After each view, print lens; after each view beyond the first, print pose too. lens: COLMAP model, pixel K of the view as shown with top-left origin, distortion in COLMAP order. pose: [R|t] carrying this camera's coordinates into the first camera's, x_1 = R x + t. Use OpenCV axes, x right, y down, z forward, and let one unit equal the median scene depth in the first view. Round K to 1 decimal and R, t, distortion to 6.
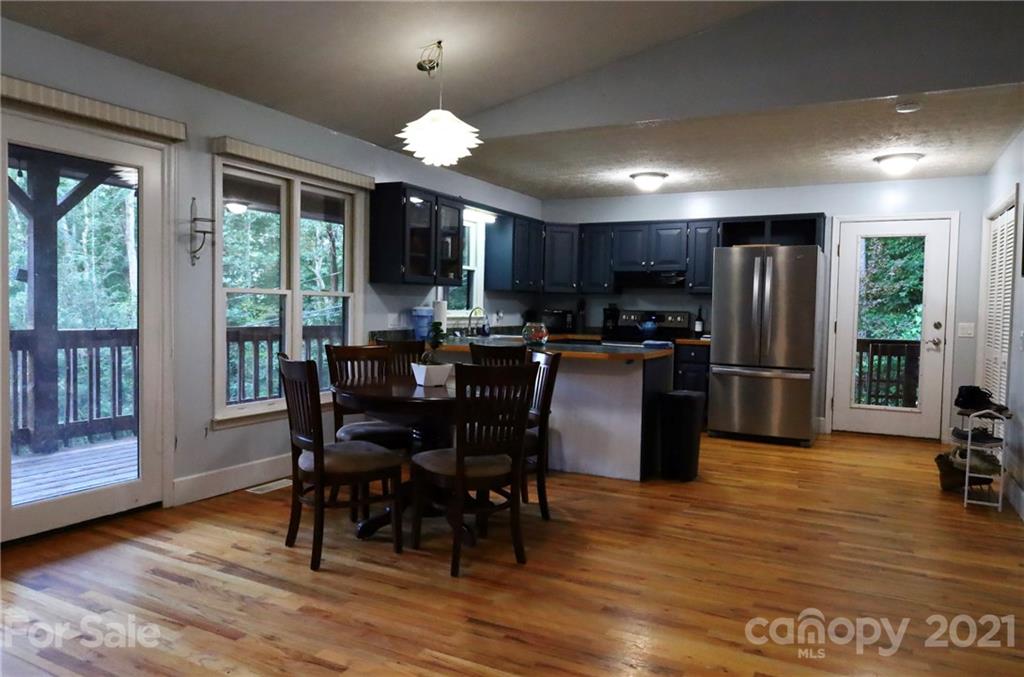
lens RADIAL K [[699.3, 0, 501.0], [0, 699.3, 335.5], [0, 0, 1]] dist [-0.017086, 0.009609]
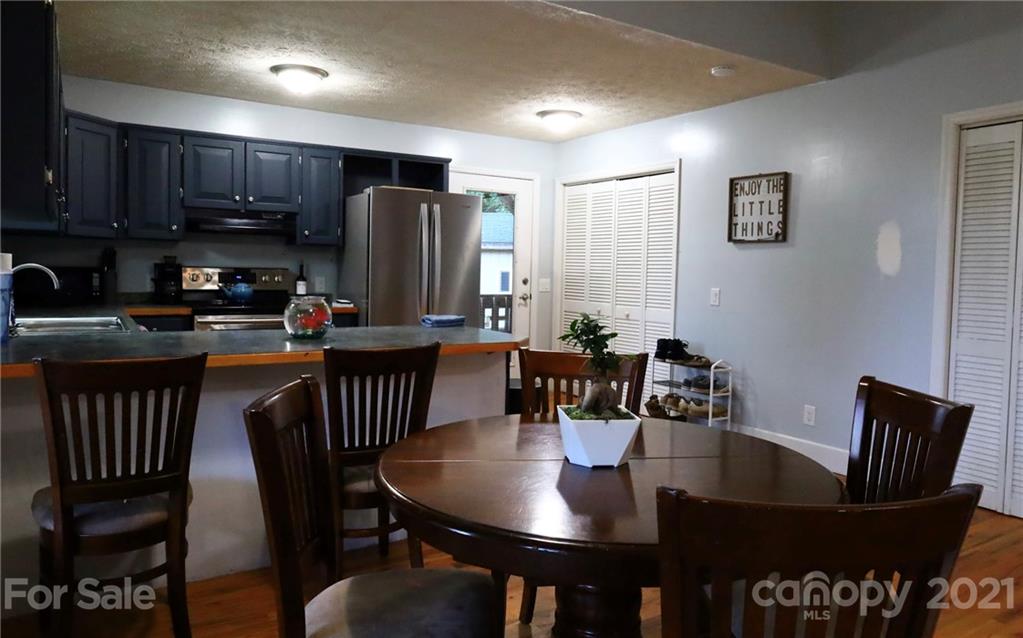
lens RADIAL K [[693.4, 0, 517.3], [0, 693.4, 317.6], [0, 0, 1]] dist [-0.028237, 0.007154]
pose [[0.490117, -0.066977, 0.869080, -0.268127], [0.022300, 0.997681, 0.064312, -0.025175], [-0.871371, -0.012140, 0.490474, 0.451740]]
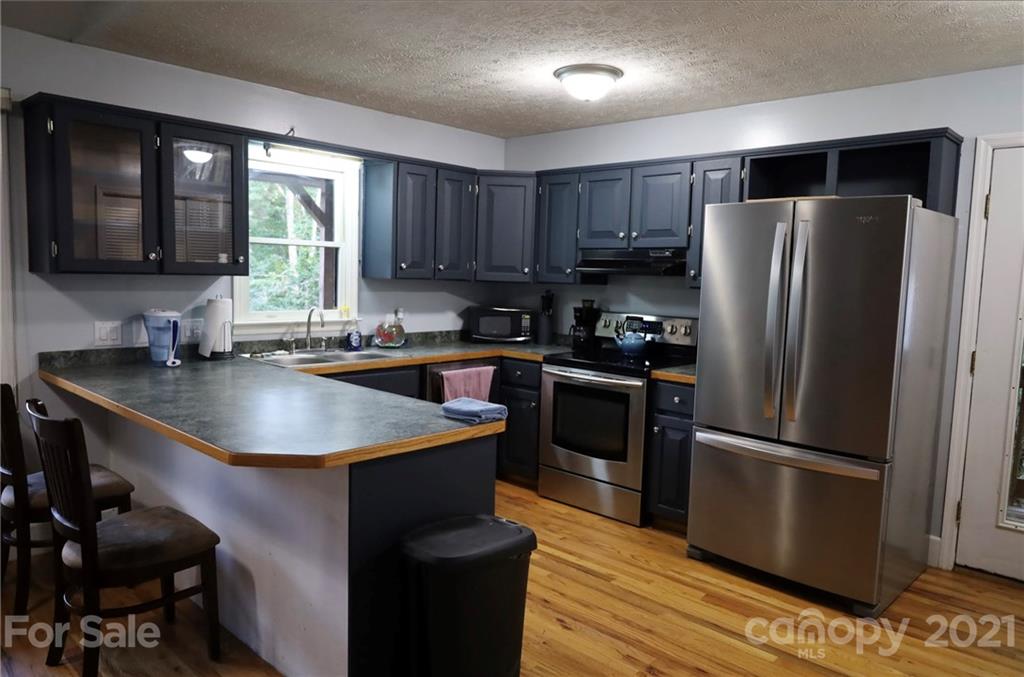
lens RADIAL K [[699.3, 0, 504.2], [0, 699.3, 337.0], [0, 0, 1]] dist [-0.017086, 0.009609]
pose [[0.962963, 0.034791, -0.267378, 0.283148], [-0.022287, 0.998518, 0.049658, -0.046378], [0.268710, -0.041859, 0.962311, 0.423383]]
